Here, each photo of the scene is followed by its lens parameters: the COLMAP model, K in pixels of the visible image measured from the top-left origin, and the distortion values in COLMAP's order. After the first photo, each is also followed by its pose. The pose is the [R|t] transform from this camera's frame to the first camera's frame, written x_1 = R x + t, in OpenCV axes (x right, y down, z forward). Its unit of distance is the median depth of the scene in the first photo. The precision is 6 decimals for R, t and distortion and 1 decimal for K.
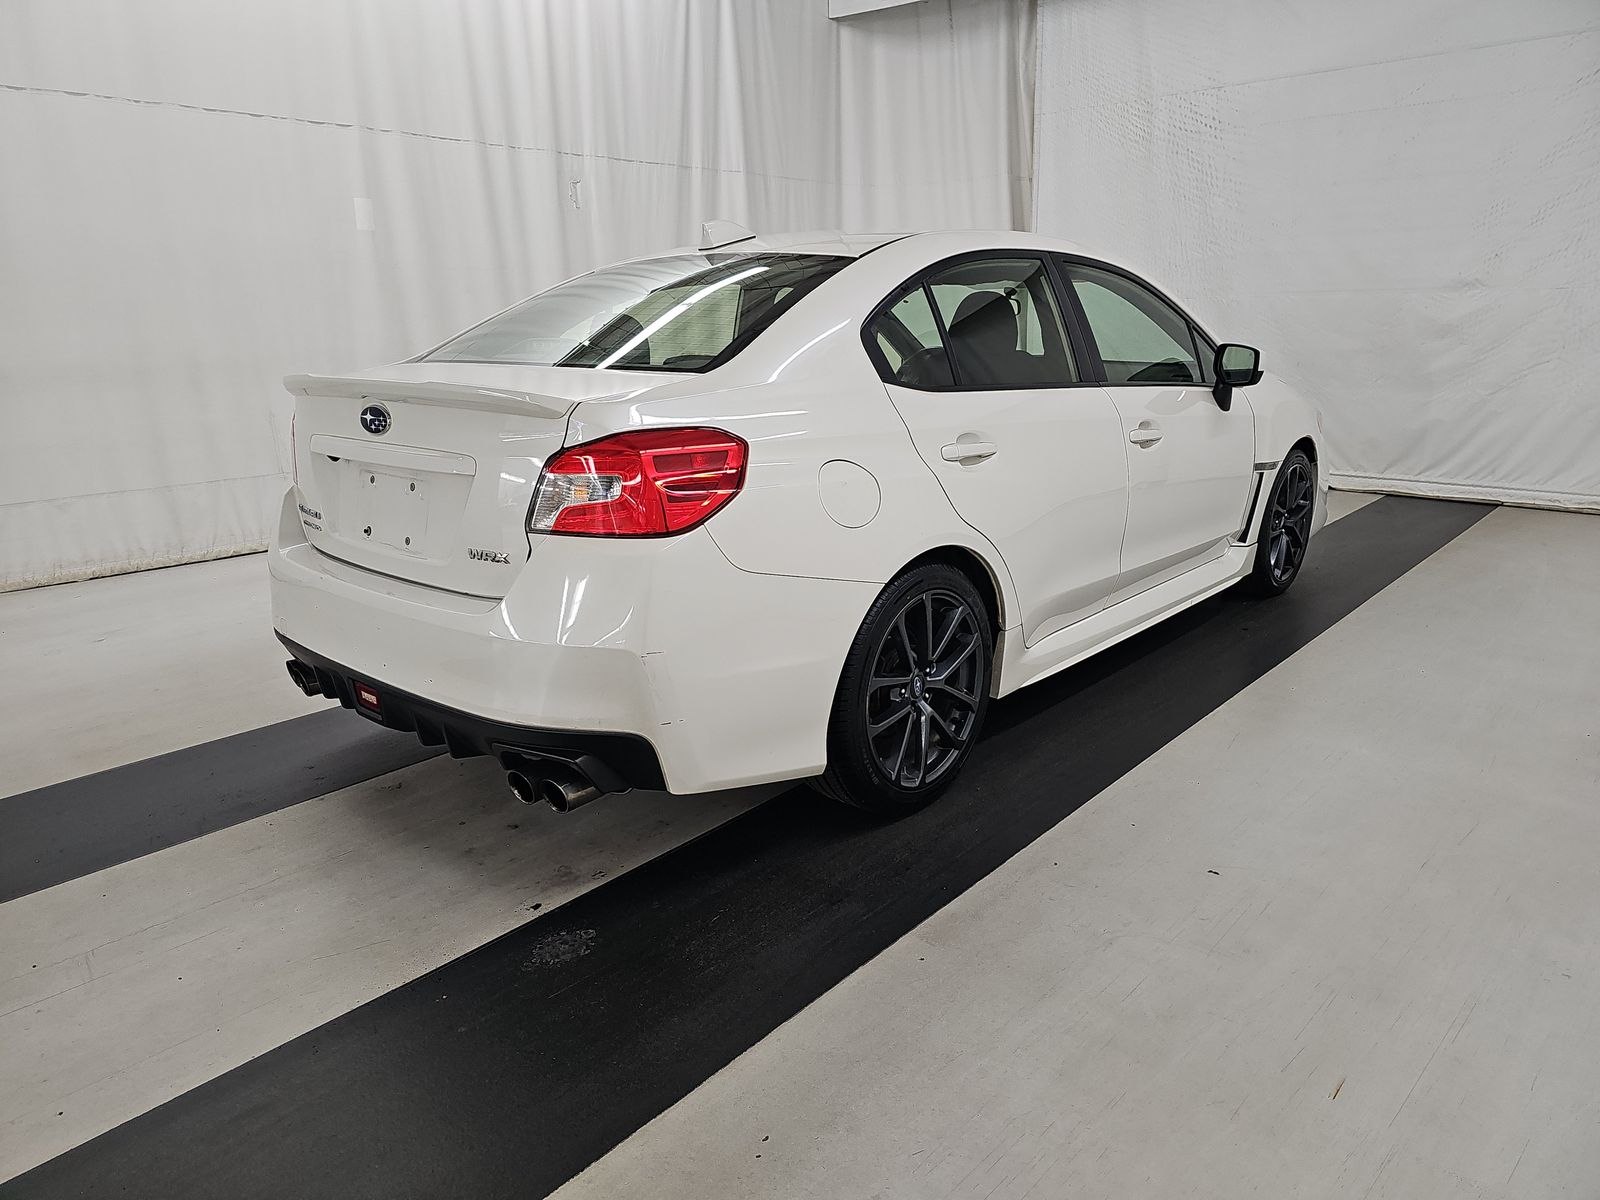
lens RADIAL K [[1063.4, 0, 800.0], [0, 1063.4, 600.0], [0, 0, 1]] dist [0.033370, -0.003391]
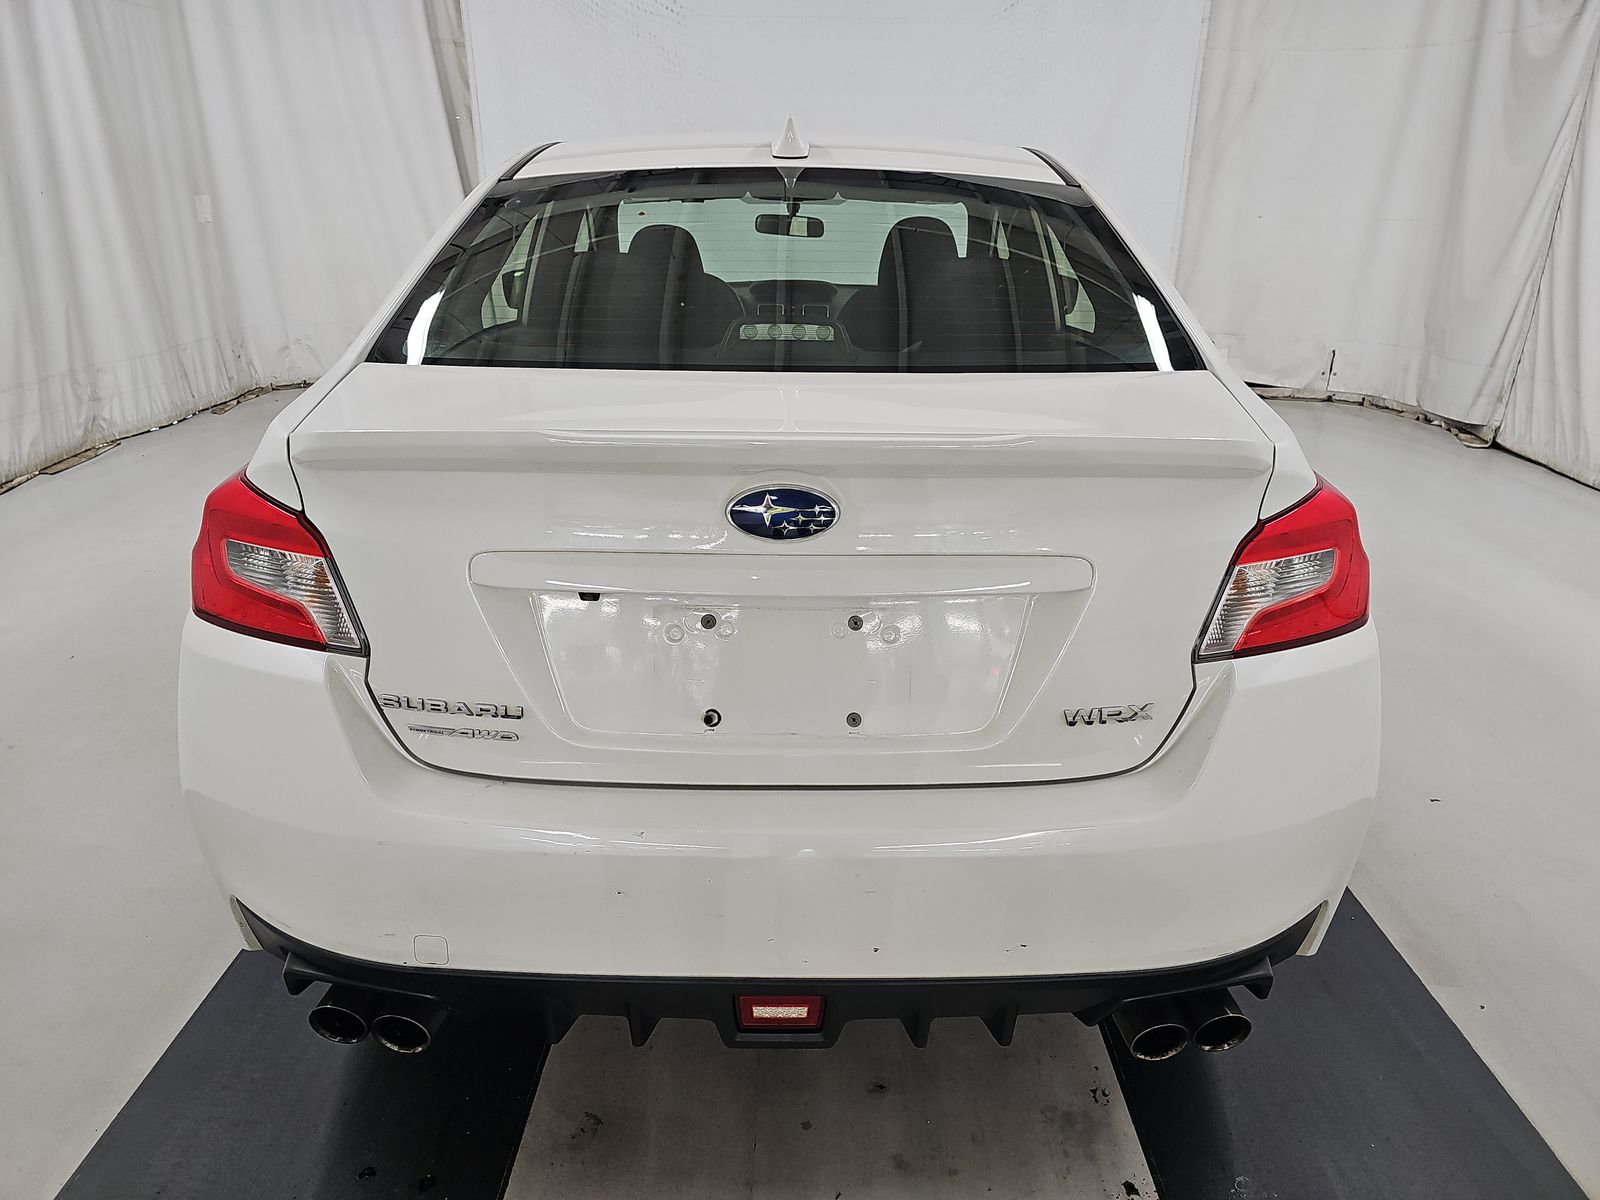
lens RADIAL K [[1063.4, 0, 800.0], [0, 1063.4, 600.0], [0, 0, 1]] dist [0.033370, -0.003391]
pose [[0.742210, -0.219416, 0.633231, -0.720184], [0.152796, 0.975402, 0.158886, -0.206689], [-0.652516, -0.021172, 0.757479, 0.605384]]
